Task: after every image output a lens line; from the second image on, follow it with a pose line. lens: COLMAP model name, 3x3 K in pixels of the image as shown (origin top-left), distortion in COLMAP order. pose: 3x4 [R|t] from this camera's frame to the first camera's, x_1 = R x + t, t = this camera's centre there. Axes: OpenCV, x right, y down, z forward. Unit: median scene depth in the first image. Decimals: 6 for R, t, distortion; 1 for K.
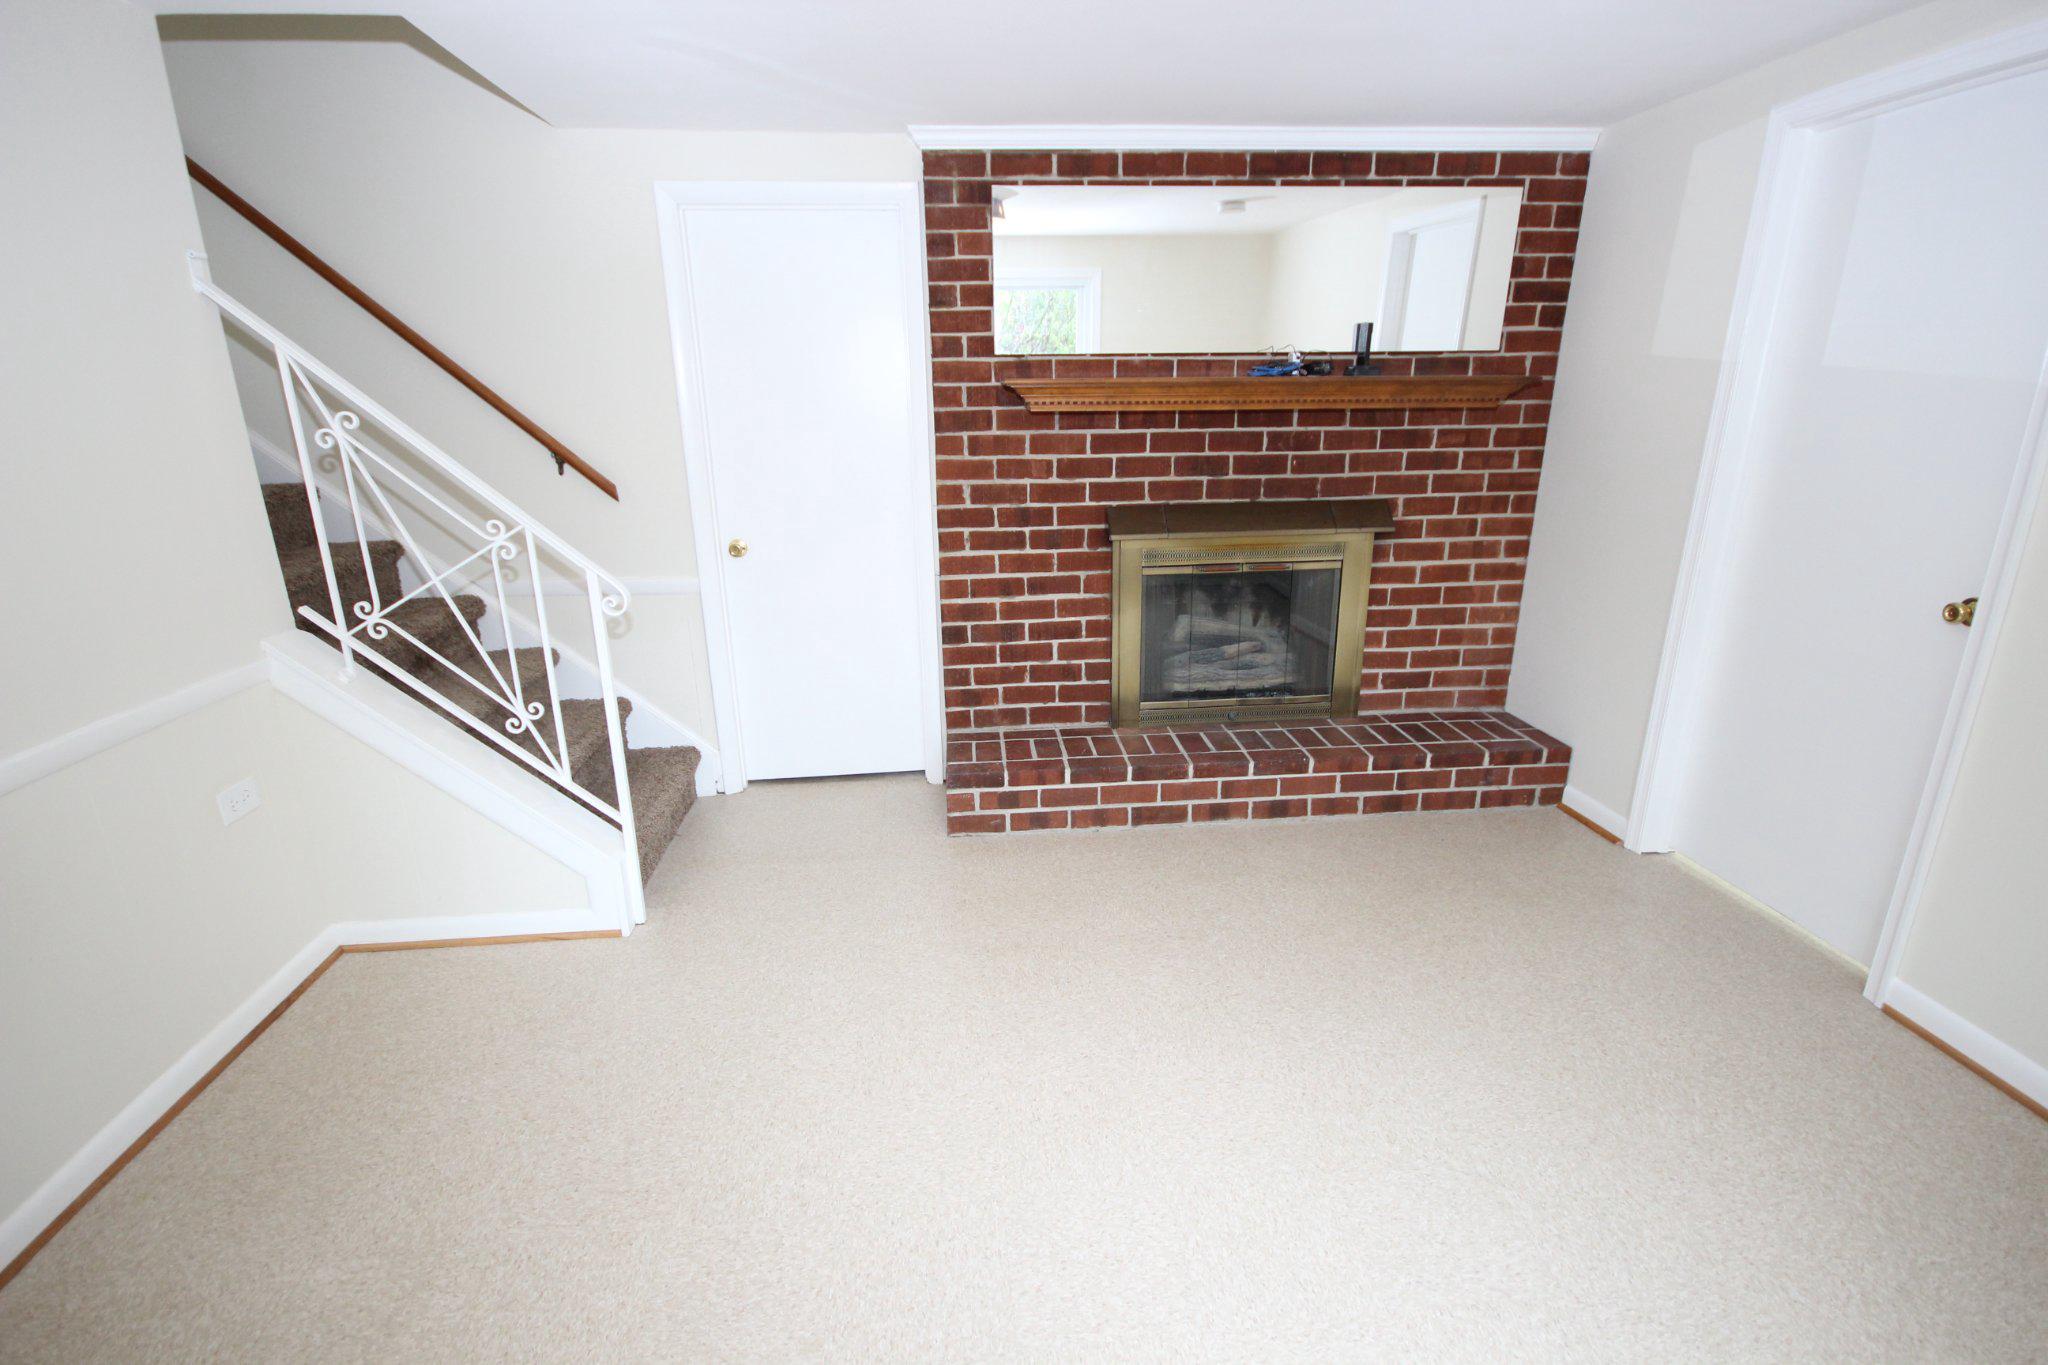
lens RADIAL K [[938.3, 0, 1024.0], [0, 938.3, 682.5], [0, 0, 1]] dist [0.013728, -0.016464]
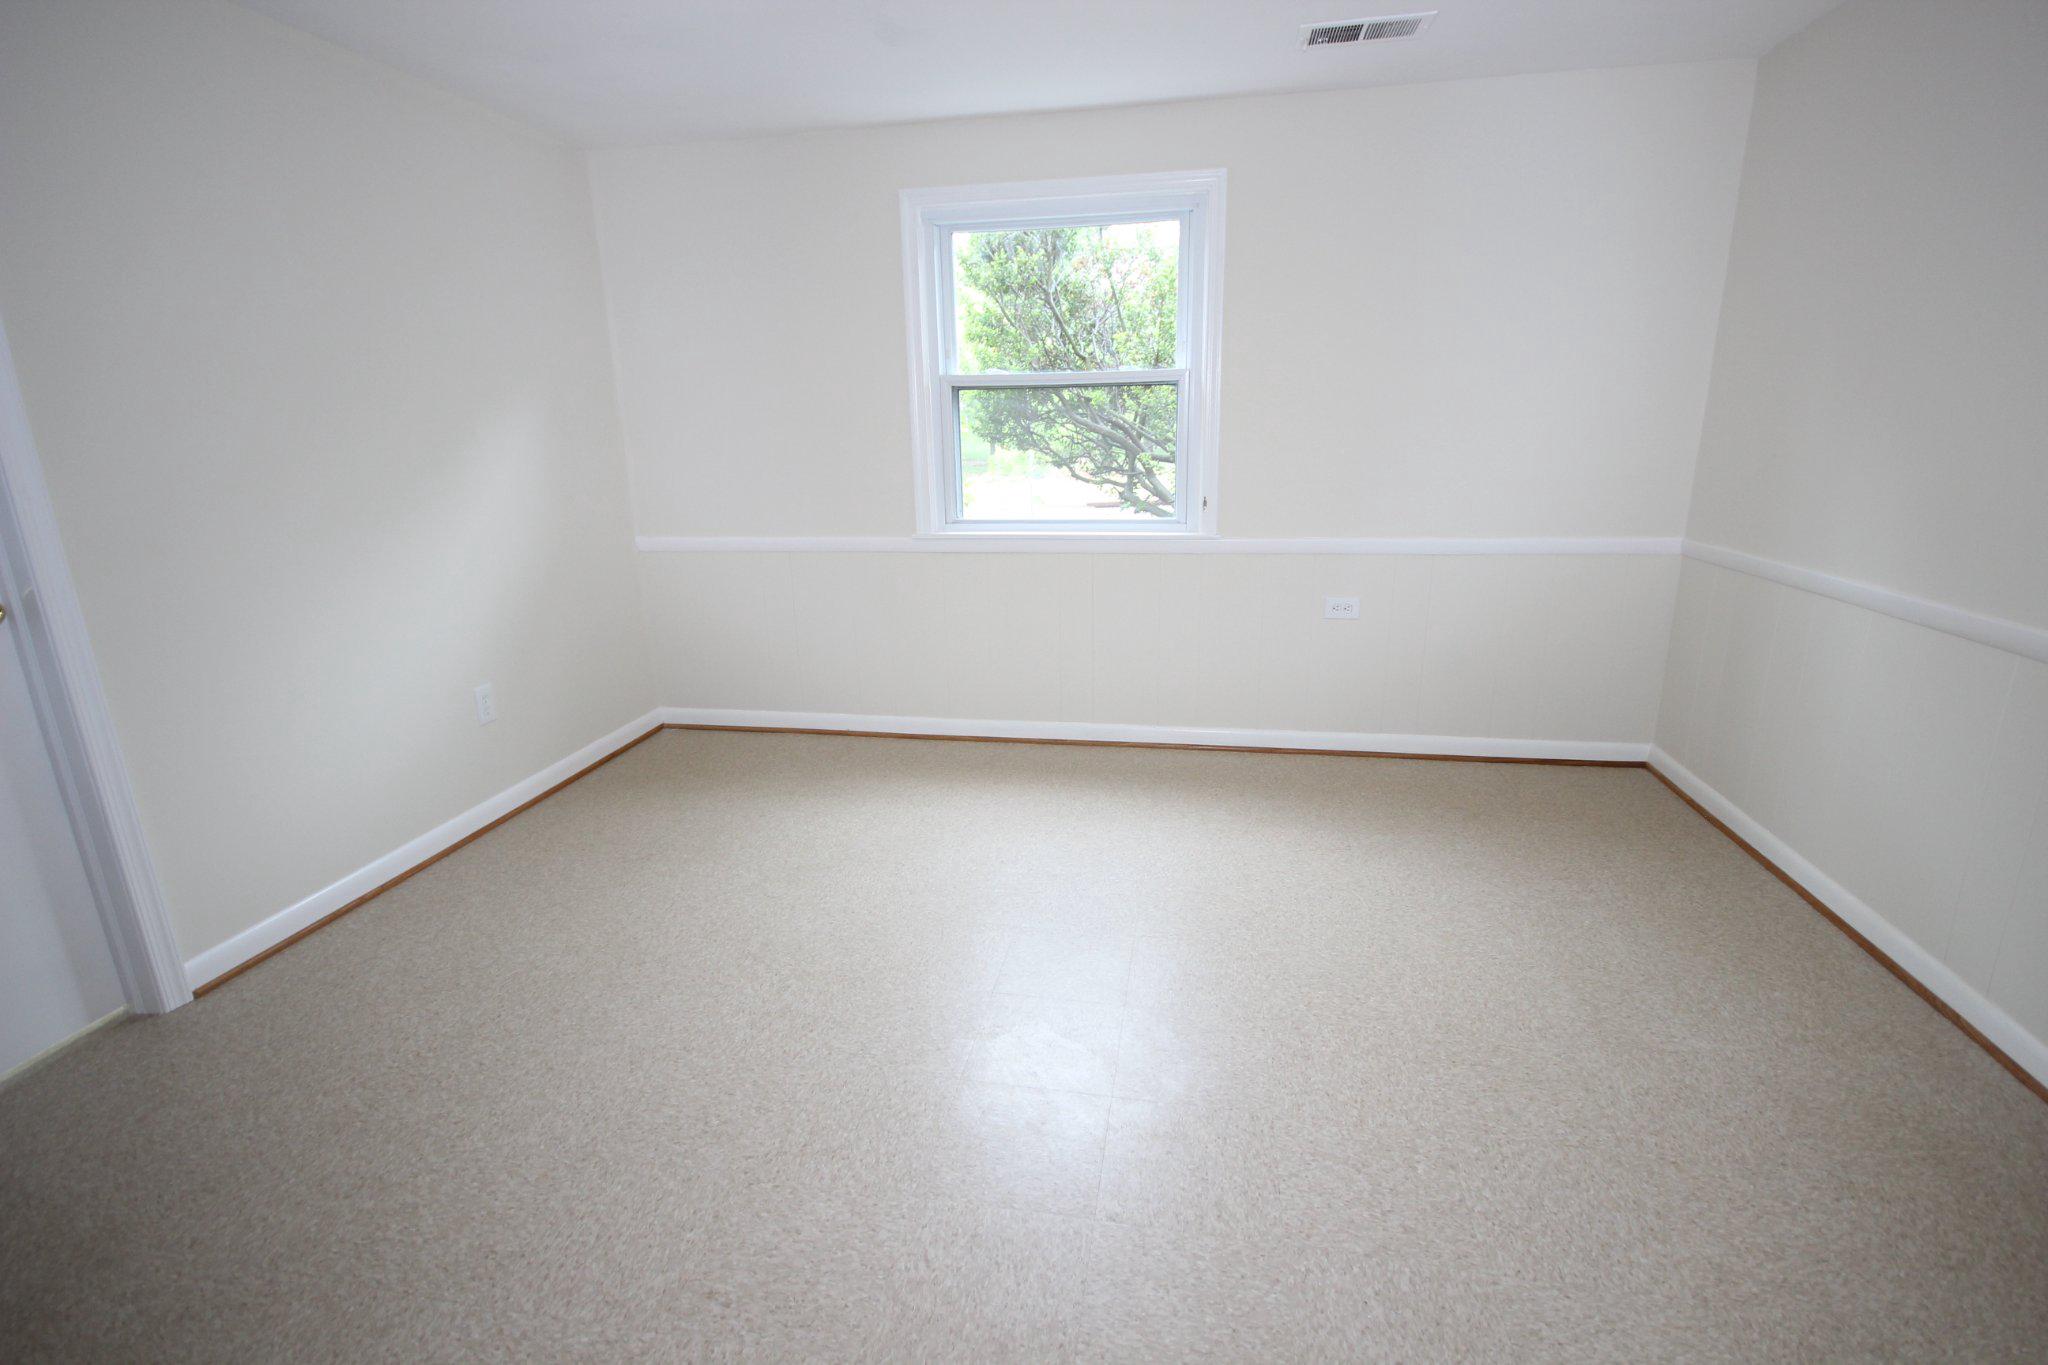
lens RADIAL K [[966.0, 0, 1024.0], [0, 966.0, 682.5], [0, 0, 1]] dist [-0.000574, -0.016638]
pose [[-0.958153, -0.055820, 0.280760, -0.101106], [0.100876, 0.852042, 0.513662, -0.224122], [-0.267892, 0.520489, -0.810756, 0.924095]]
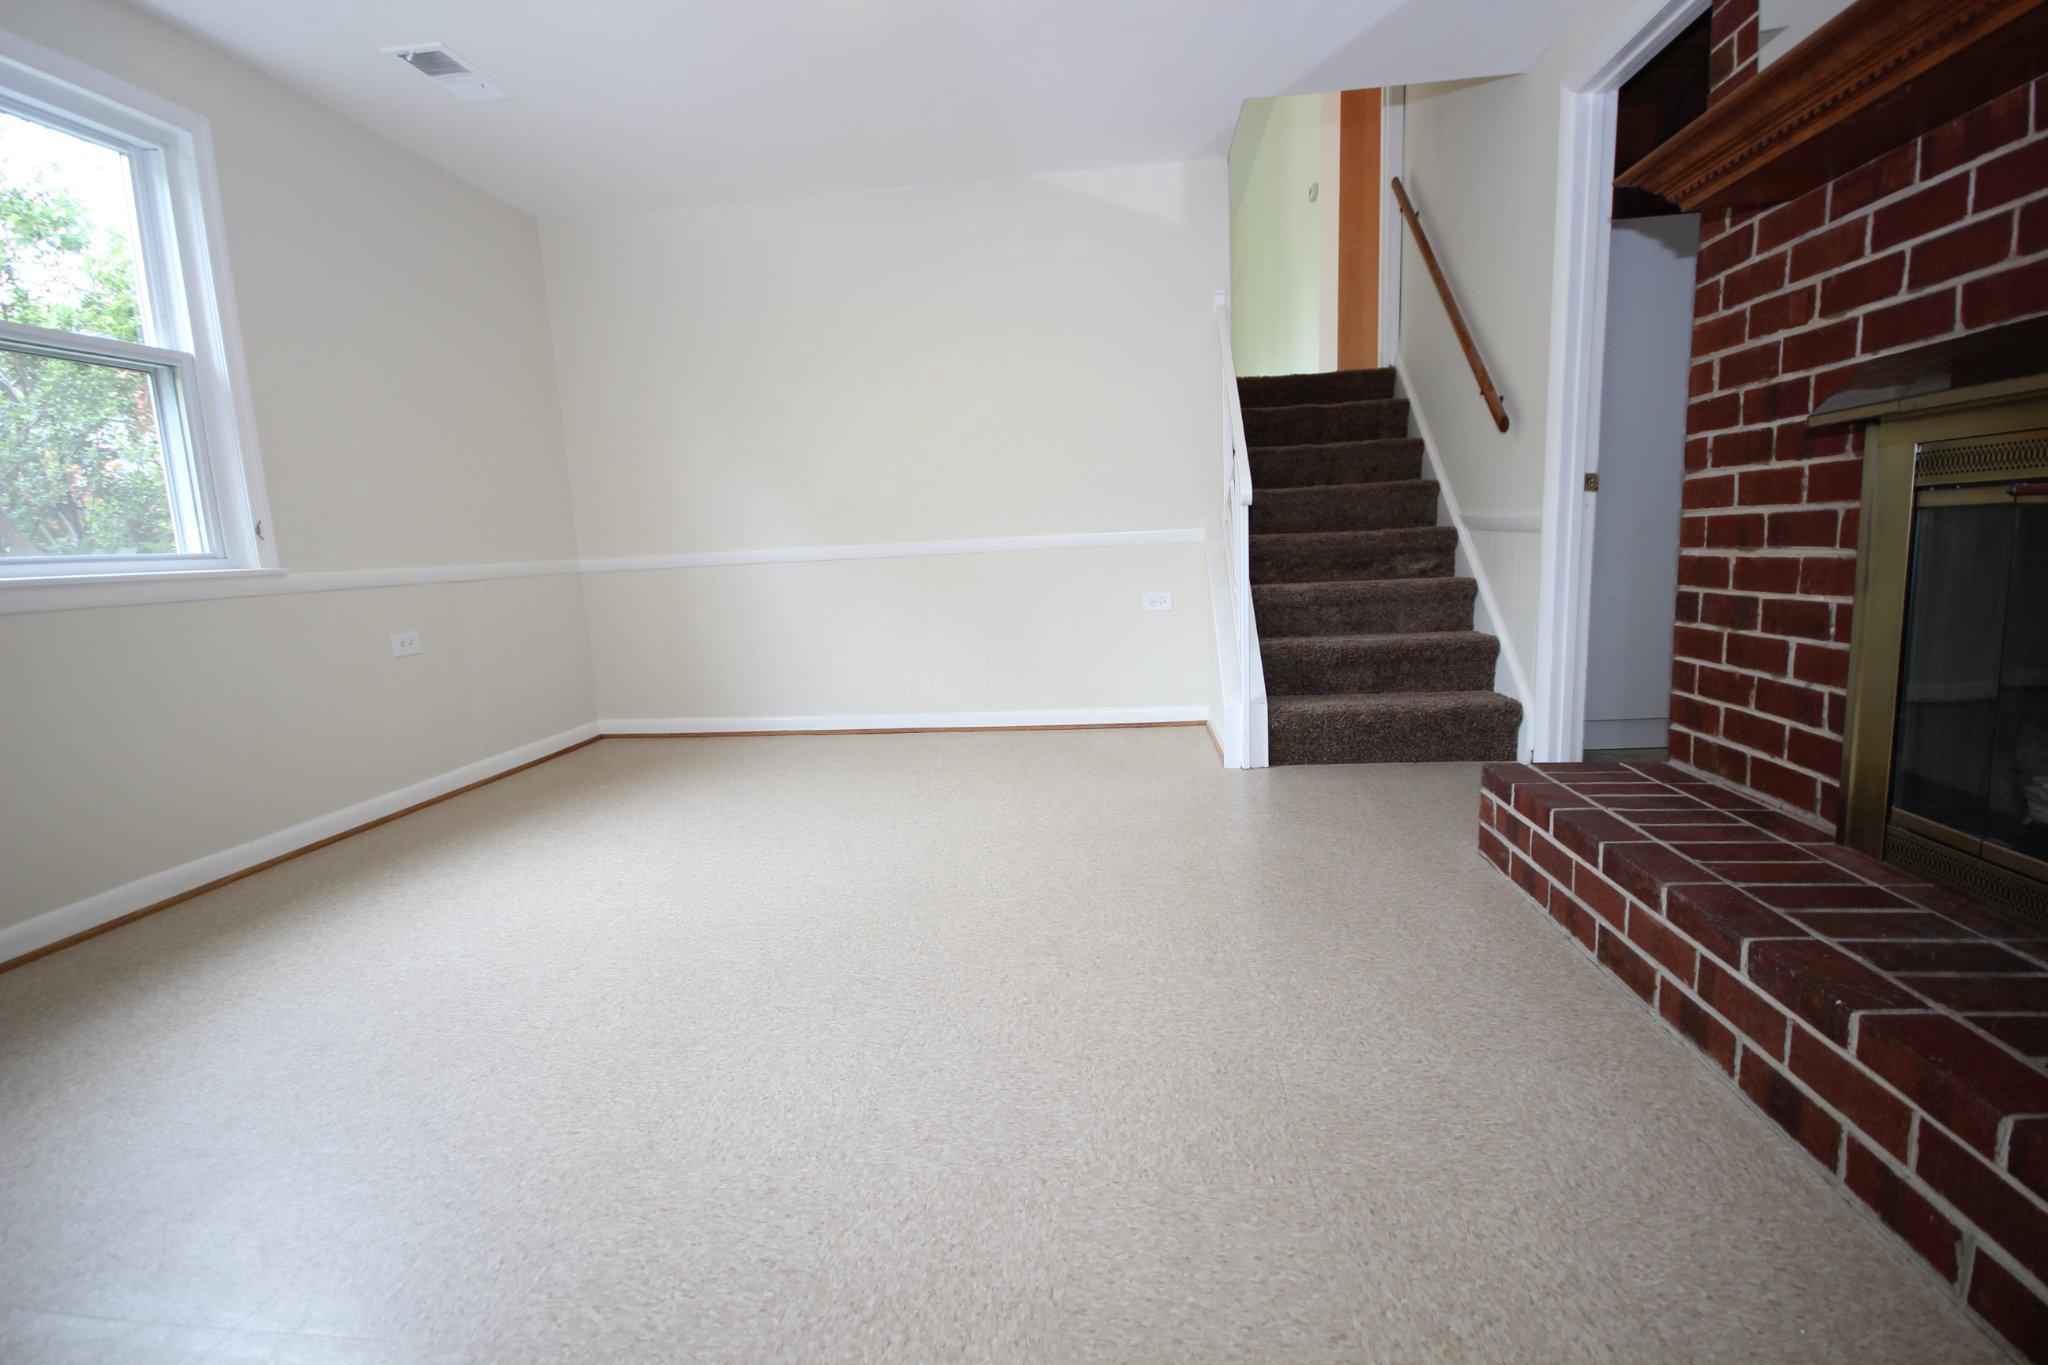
lens RADIAL K [[966.9, 0, 1019.2], [0, 966.9, 698.2], [0, 0, 1]] dist [0.024391, -0.019217]
pose [[-0.217344, 0.173867, -0.960485, 0.669098], [-0.232621, 0.946430, 0.223961, -0.034964], [0.947971, 0.272105, -0.165256, 0.705756]]
